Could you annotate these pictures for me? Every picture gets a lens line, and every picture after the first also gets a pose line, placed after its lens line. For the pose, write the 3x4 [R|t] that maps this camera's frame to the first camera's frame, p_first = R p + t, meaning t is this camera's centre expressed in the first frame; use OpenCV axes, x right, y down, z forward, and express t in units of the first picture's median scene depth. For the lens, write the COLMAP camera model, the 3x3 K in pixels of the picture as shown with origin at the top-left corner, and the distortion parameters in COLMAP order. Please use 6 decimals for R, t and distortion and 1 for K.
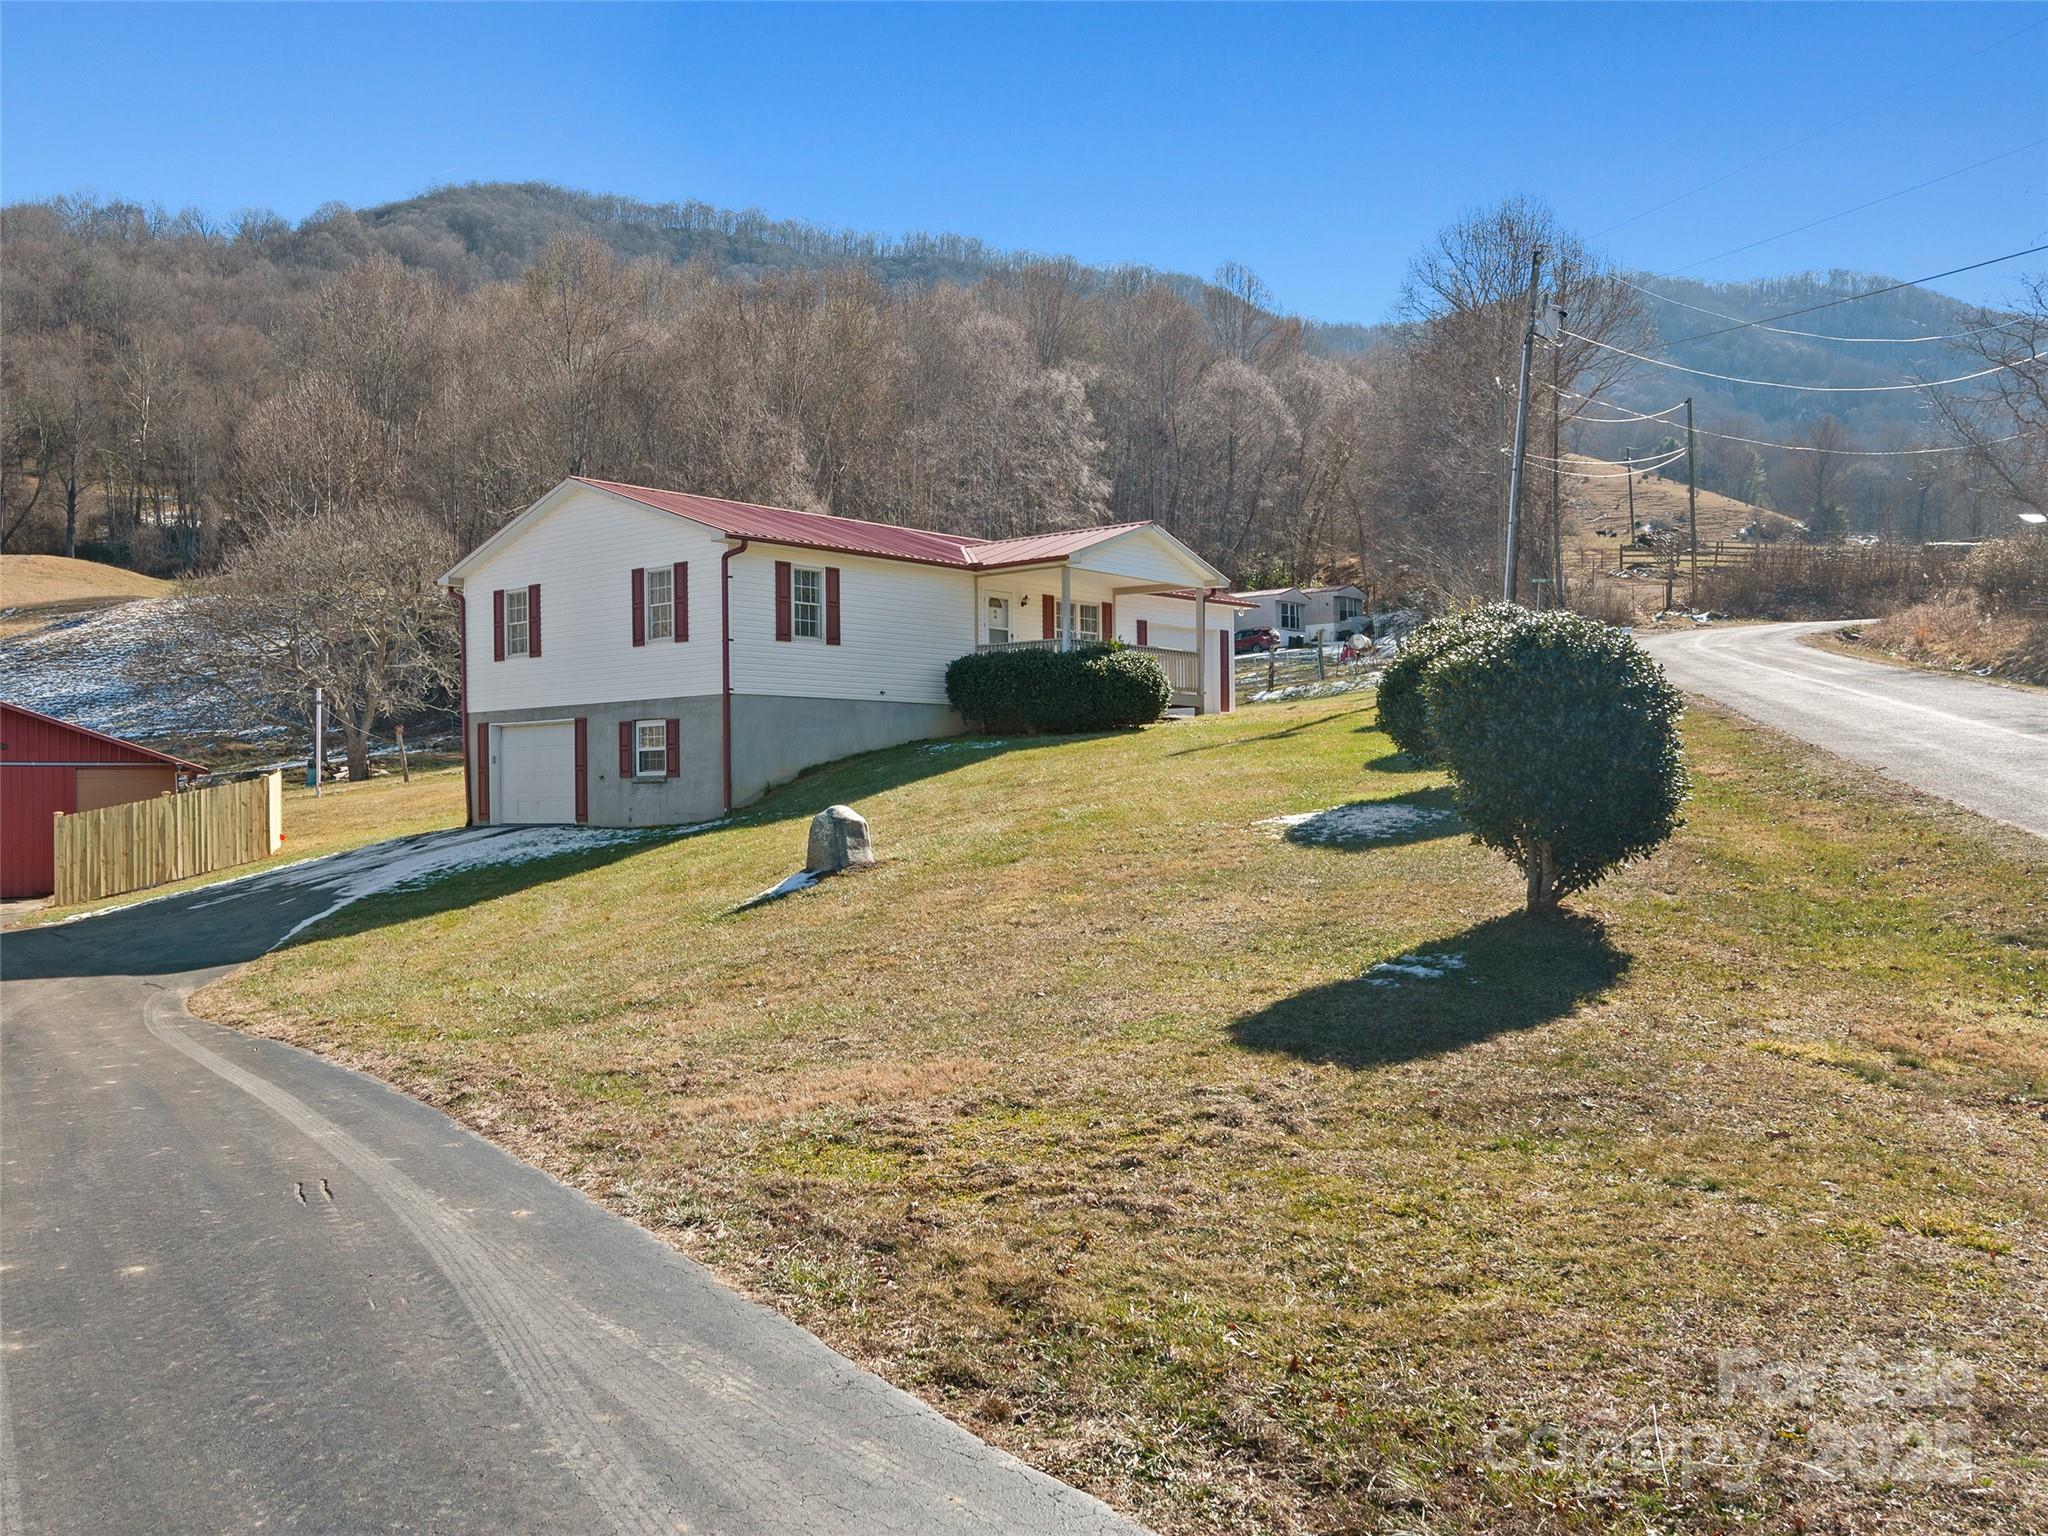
lens RADIAL K [[2012.1, 0, 1024.0], [0, 2012.1, 768.0], [0, 0, 1]] dist [0.004908, -0.003198]
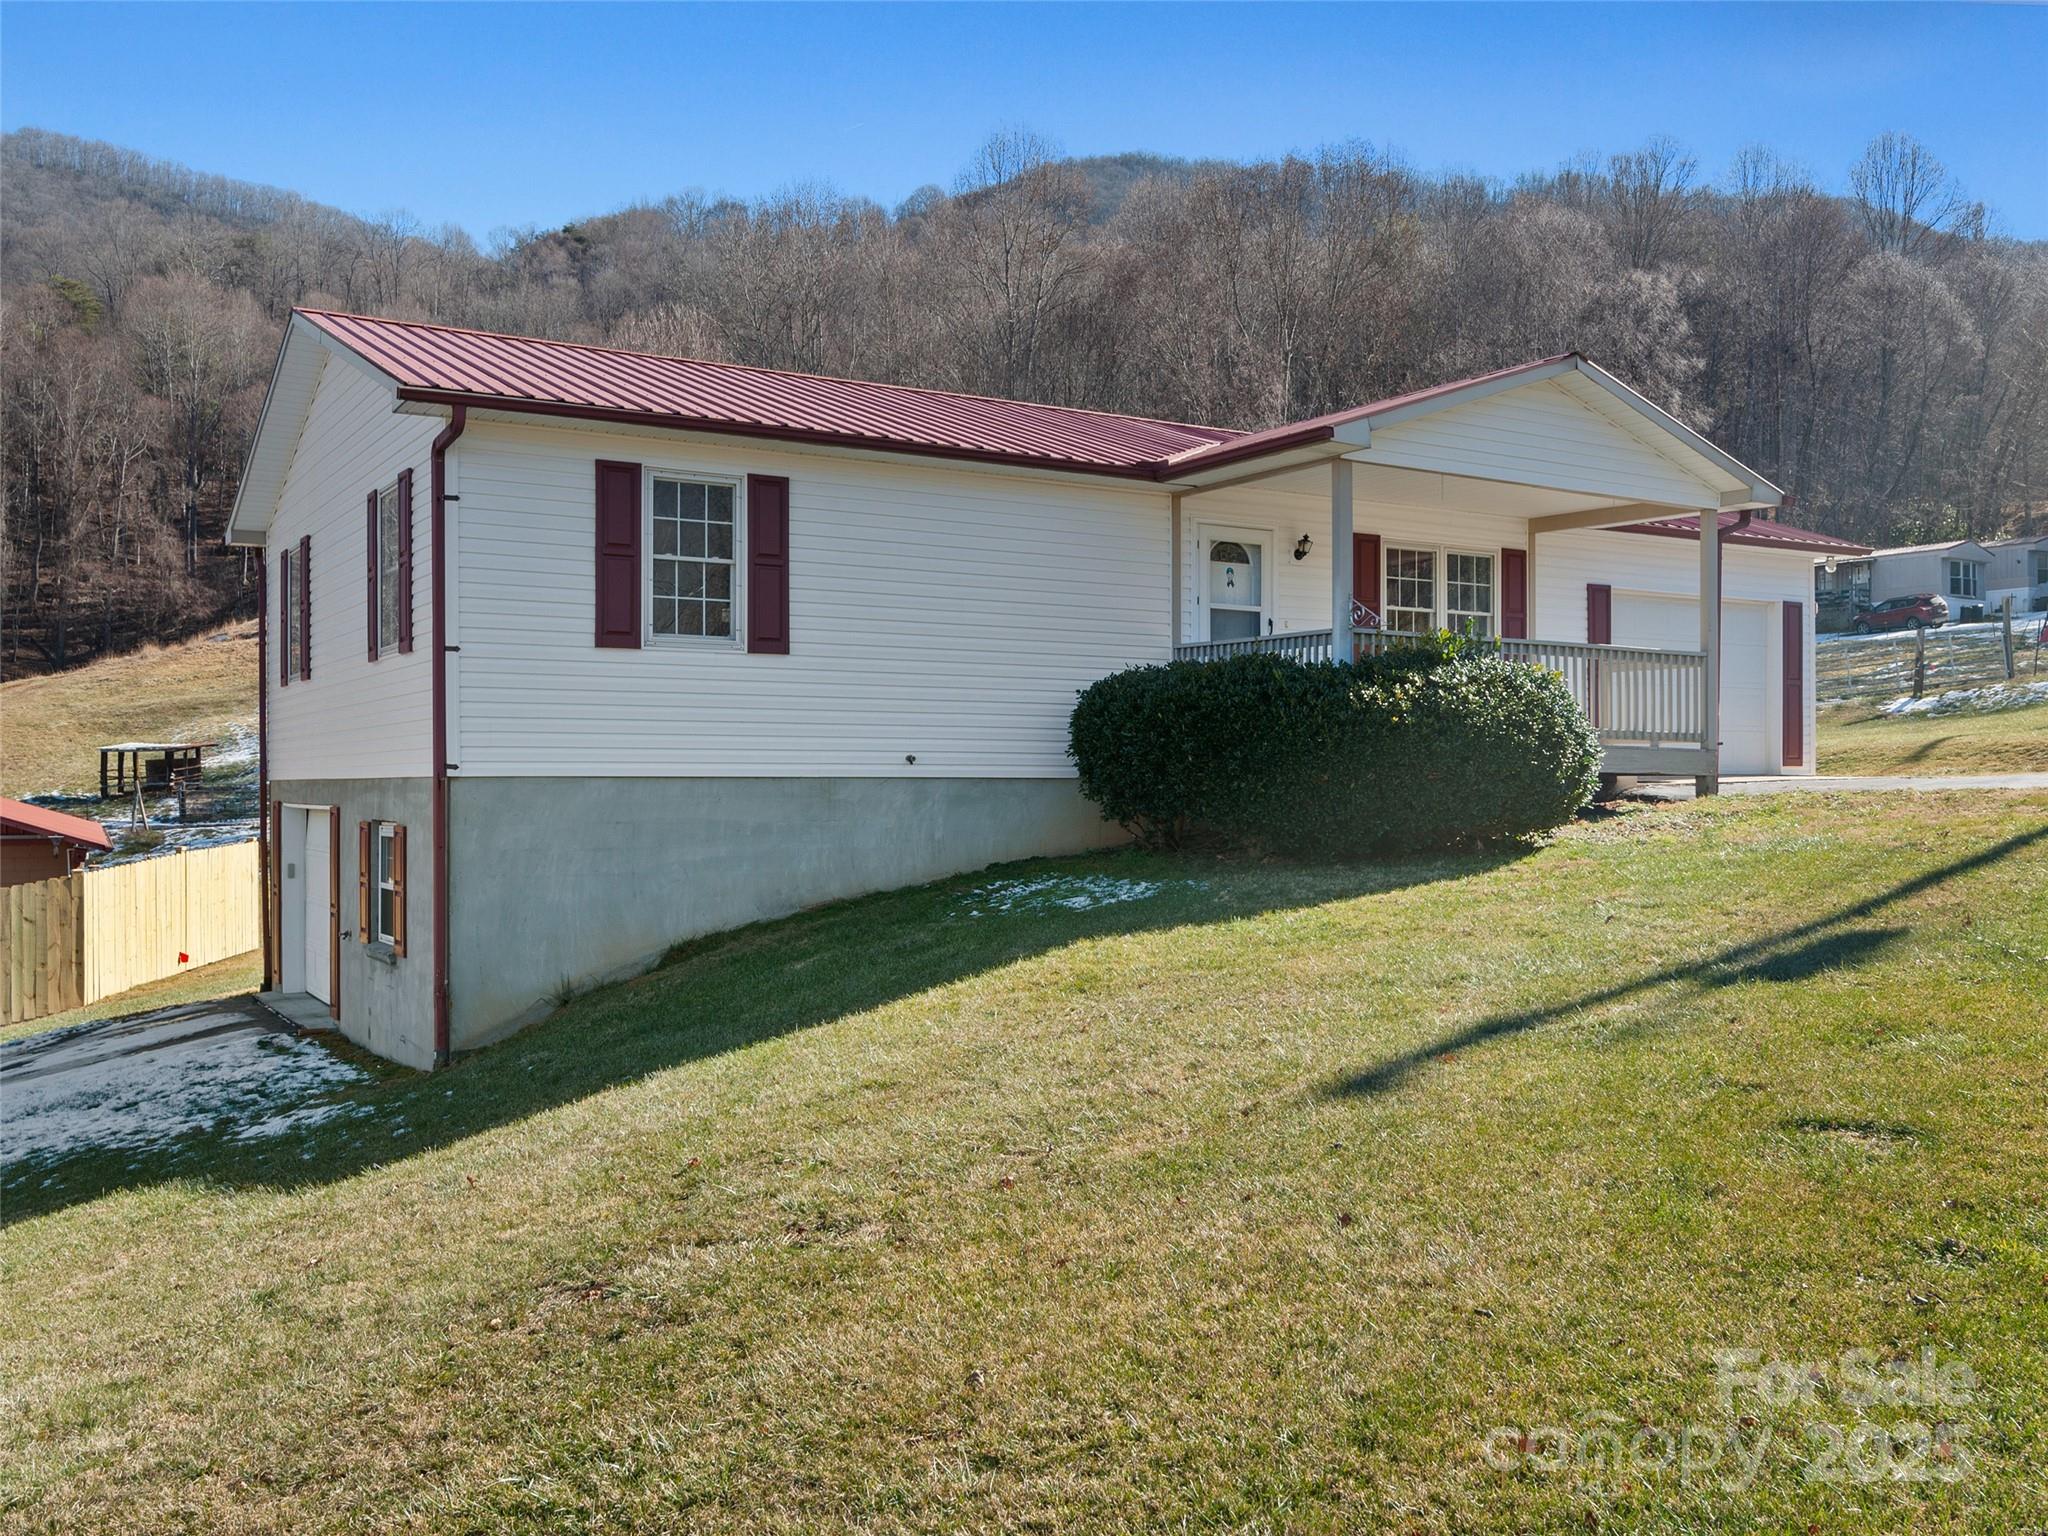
lens RADIAL K [[2012.1, 0, 1024.0], [0, 2012.1, 768.0], [0, 0, 1]] dist [0.004908, -0.003198]
pose [[0.952913, 0.007919, -0.303140, 0.047870], [-0.004490, 0.999918, 0.012008, -0.022371], [0.303210, -0.010082, 0.952871, 0.320930]]
